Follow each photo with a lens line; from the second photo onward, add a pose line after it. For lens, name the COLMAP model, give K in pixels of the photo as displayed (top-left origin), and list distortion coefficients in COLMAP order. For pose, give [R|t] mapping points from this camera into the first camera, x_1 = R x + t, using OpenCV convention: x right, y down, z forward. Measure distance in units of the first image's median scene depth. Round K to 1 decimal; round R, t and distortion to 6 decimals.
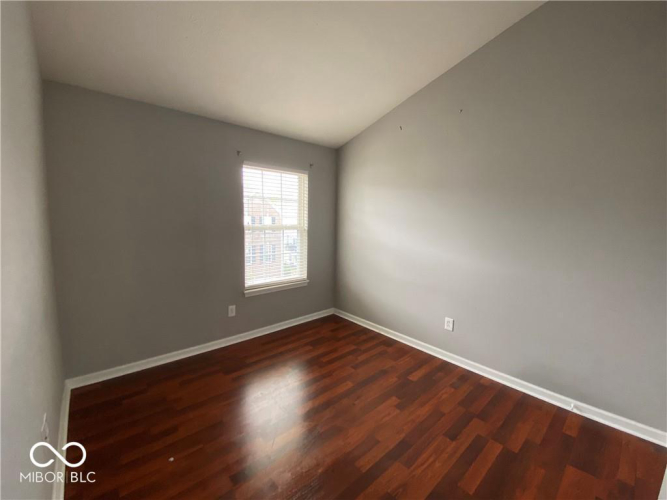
lens RADIAL K [[278.0, 0, 335.5], [0, 278.0, 248.8], [0, 0, 1]] dist [0.008141, -0.002440]
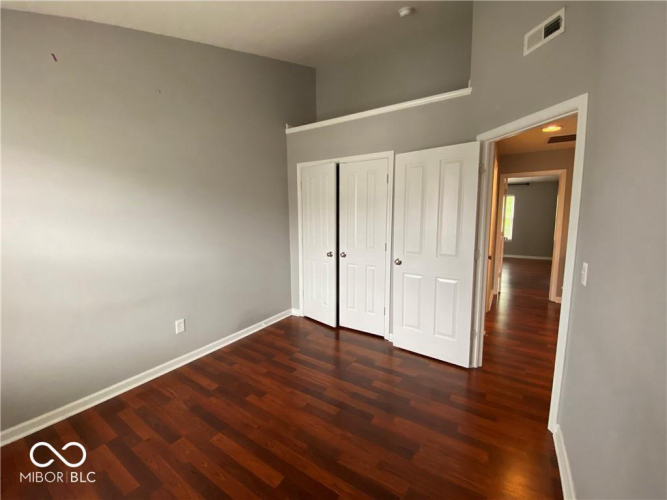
lens RADIAL K [[278.0, 0, 331.7], [0, 278.0, 250.4], [0, 0, 1]] dist [0.008141, -0.002440]
pose [[-0.279887, -0.133962, 0.950641, -0.662109], [0.101009, 0.980611, 0.167925, -0.093204], [-0.954704, 0.143023, -0.260929, 0.822810]]
